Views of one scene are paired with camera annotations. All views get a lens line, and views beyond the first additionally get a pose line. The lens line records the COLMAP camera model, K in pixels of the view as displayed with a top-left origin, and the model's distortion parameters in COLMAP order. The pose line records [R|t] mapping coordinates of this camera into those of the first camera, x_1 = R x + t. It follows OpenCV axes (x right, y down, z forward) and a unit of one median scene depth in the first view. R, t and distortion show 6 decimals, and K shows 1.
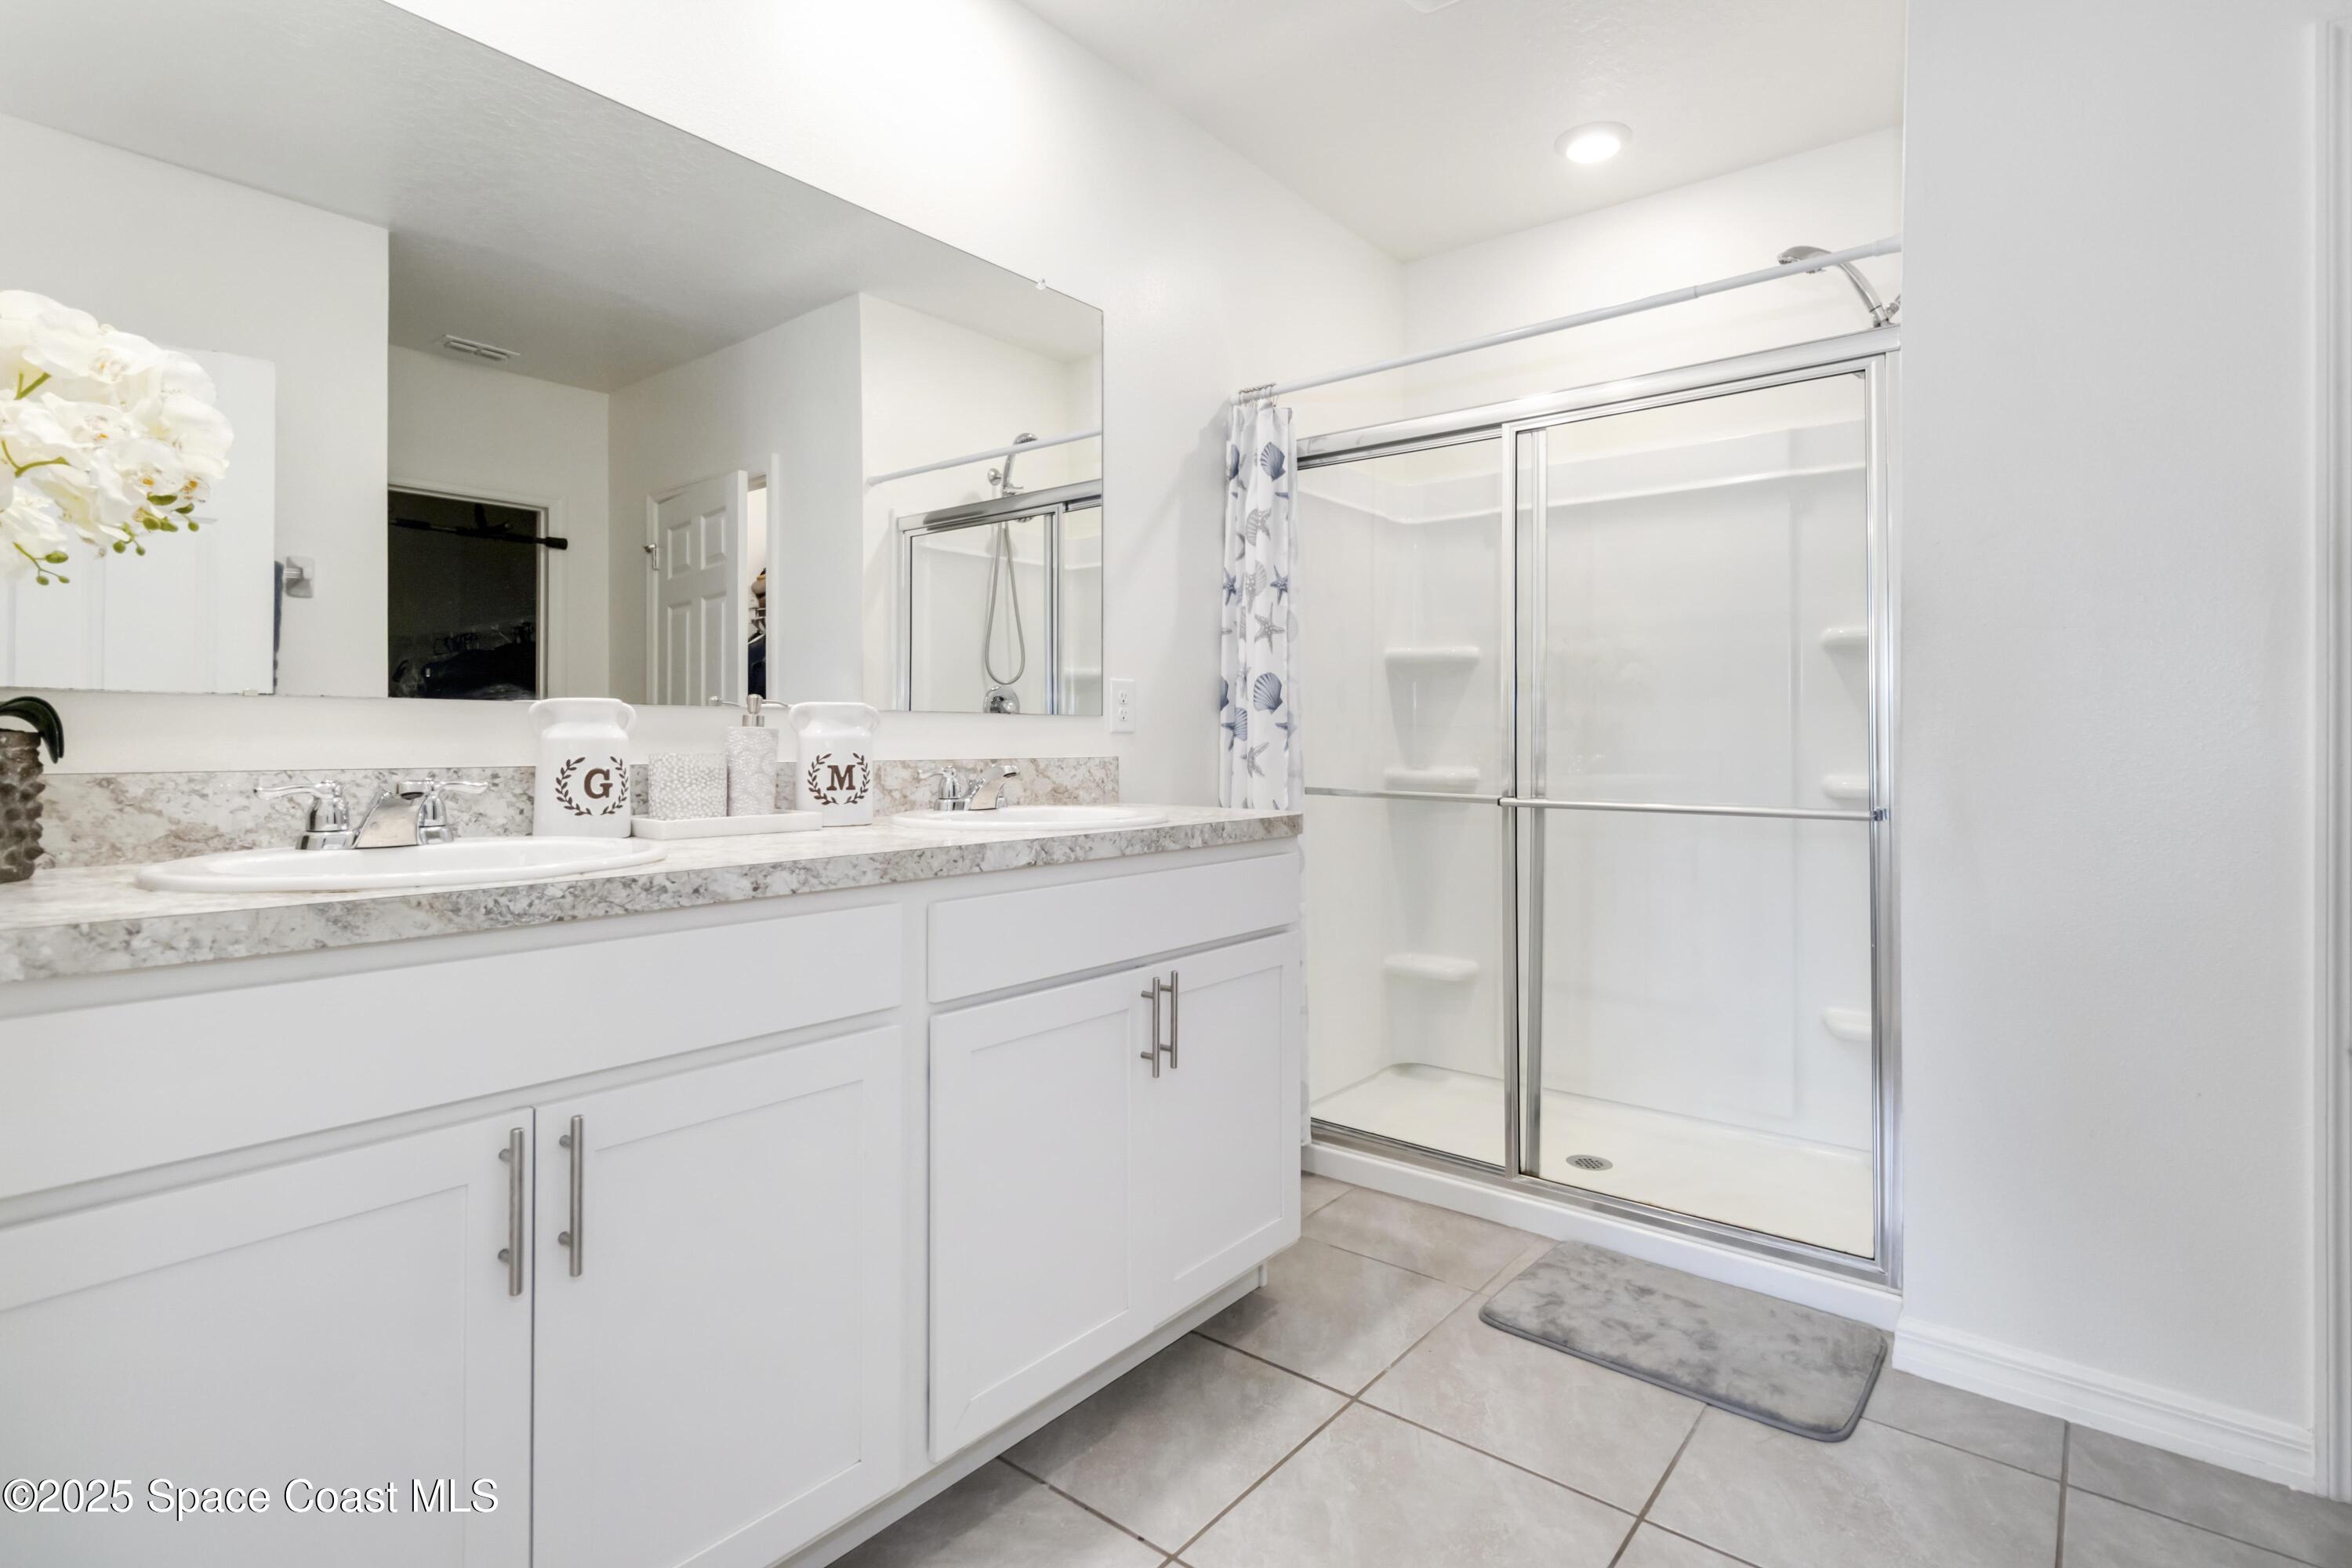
lens RADIAL K [[1147.2, 0, 1179.2], [0, 1147.2, 707.3], [0, 0, 1]] dist [0.000869, -0.000185]
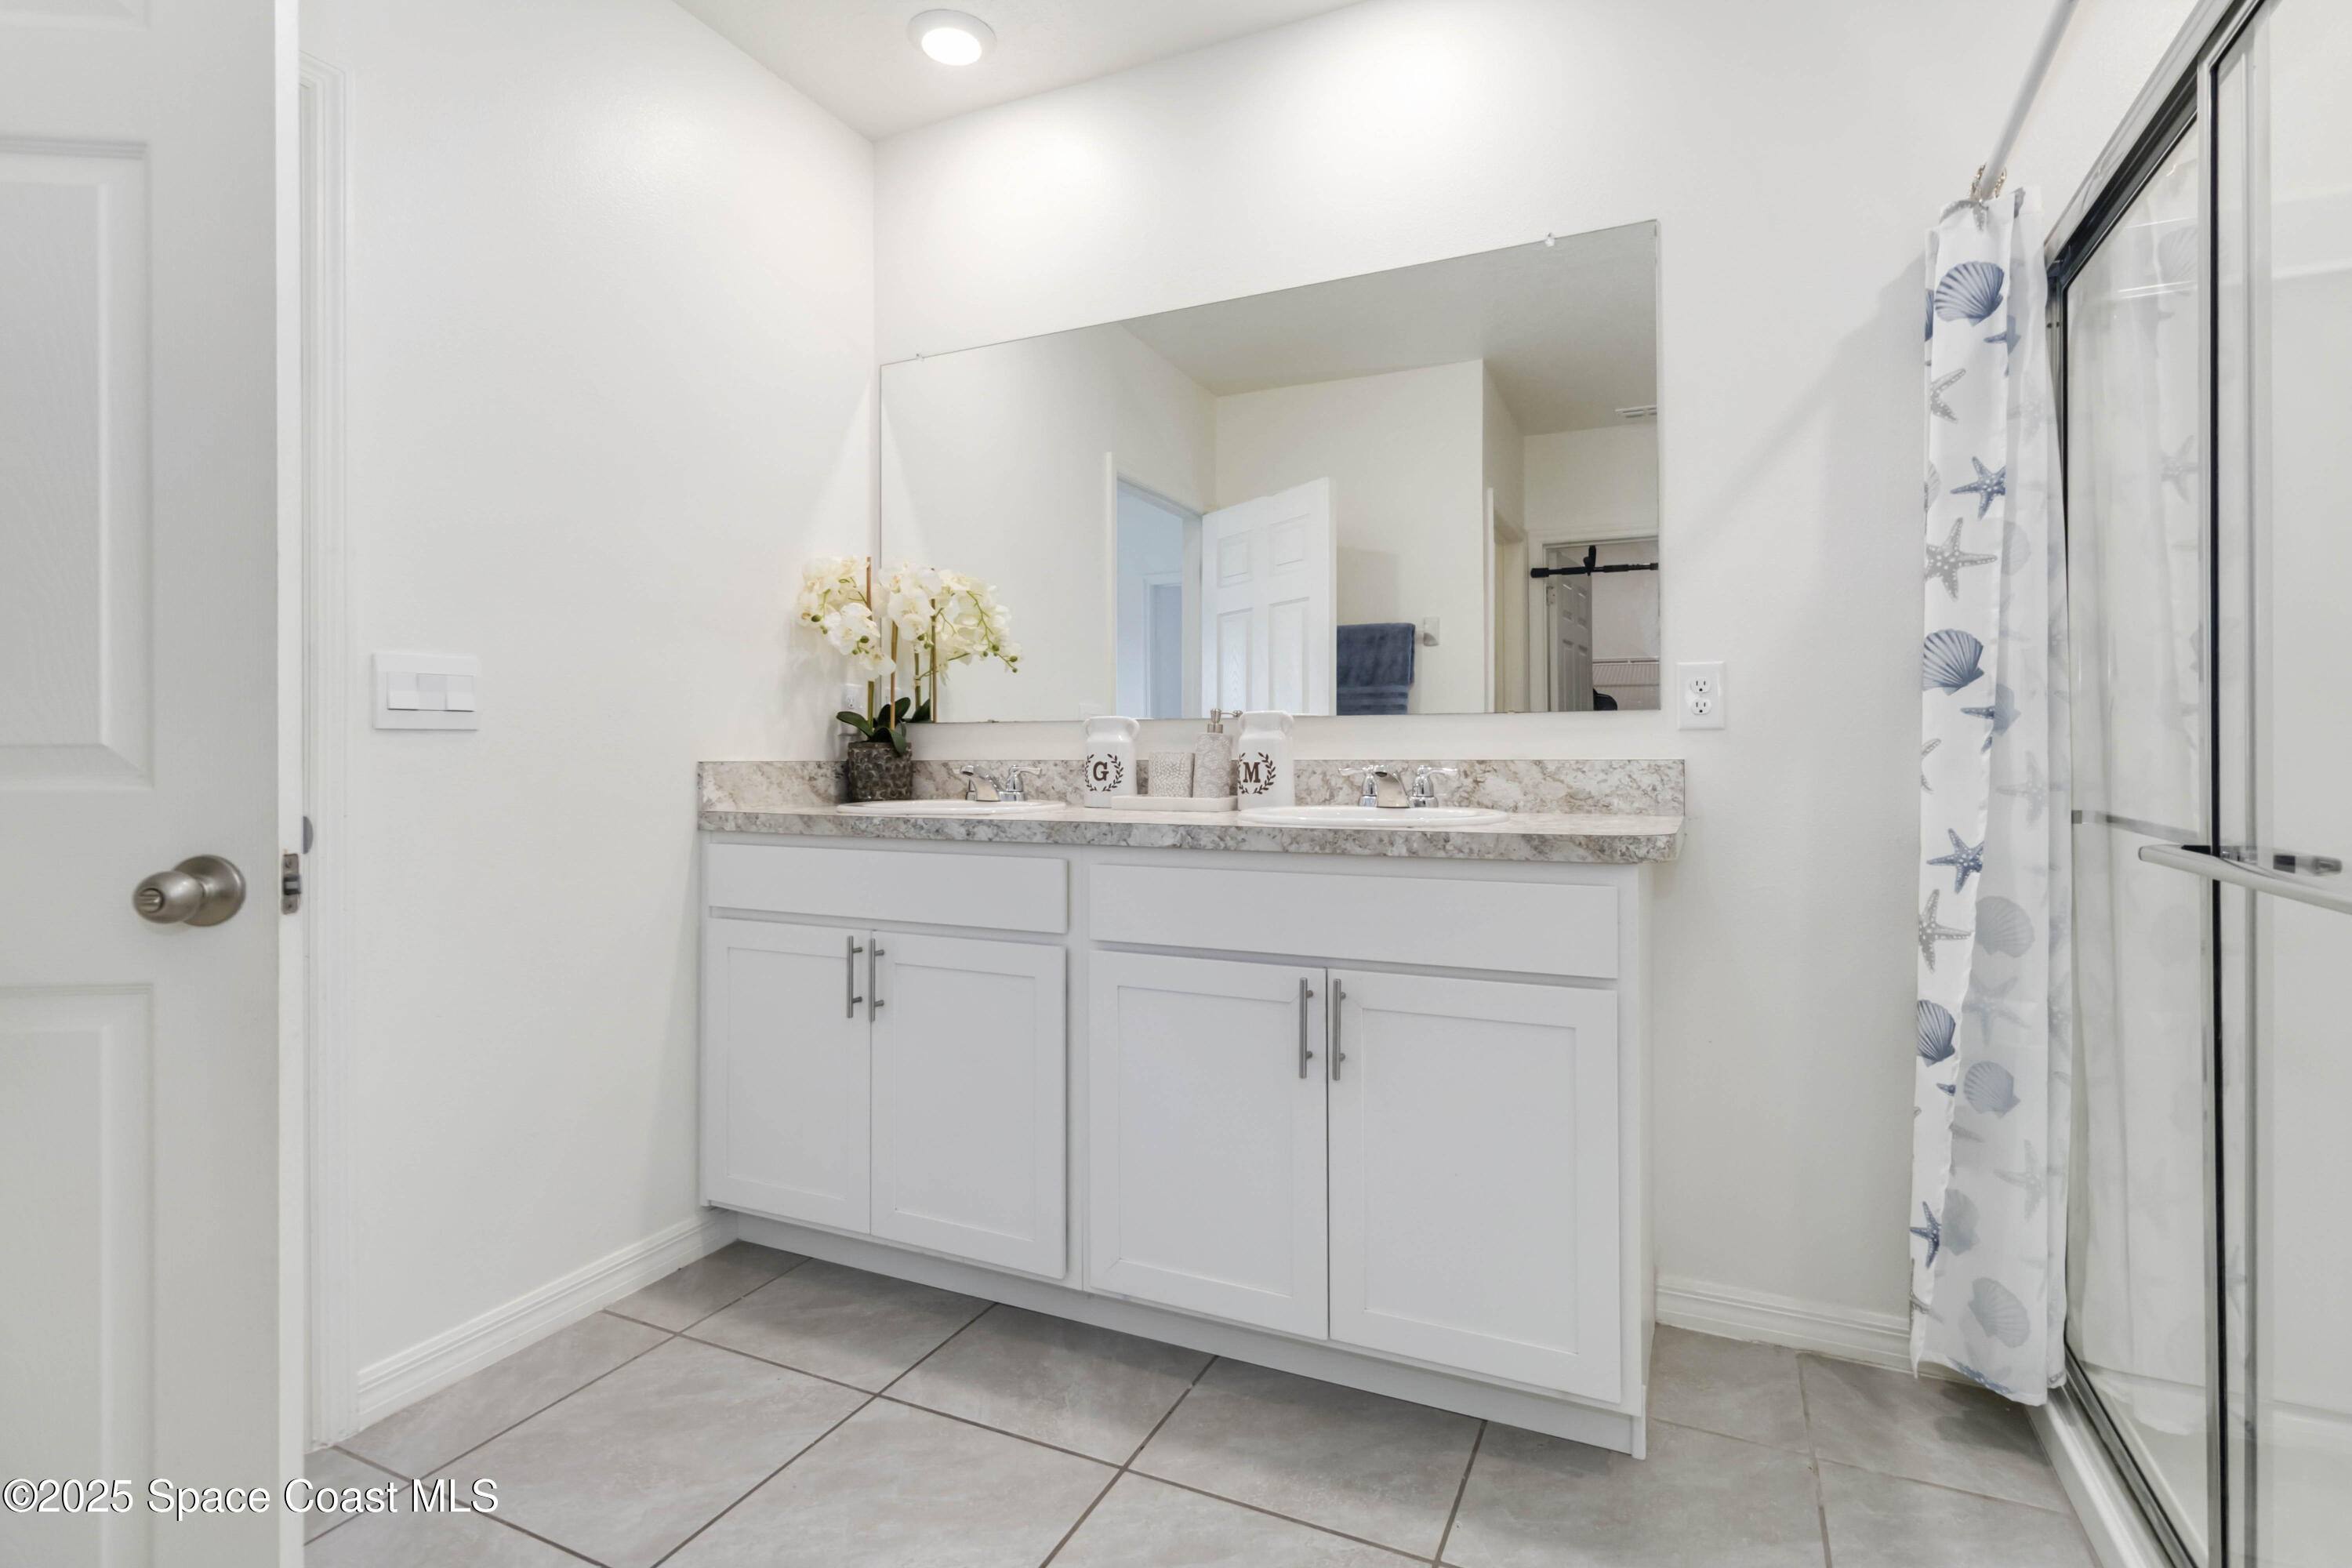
lens RADIAL K [[1117.1, 0, 1182.8], [0, 1117.1, 730.8], [0, 0, 1]] dist [-0.002669, -0.000214]
pose [[0.237357, -0.021335, -0.971188, 0.895506], [0.031510, 0.999402, -0.014253, 0.033116], [0.970911, -0.027219, 0.237887, 0.677522]]
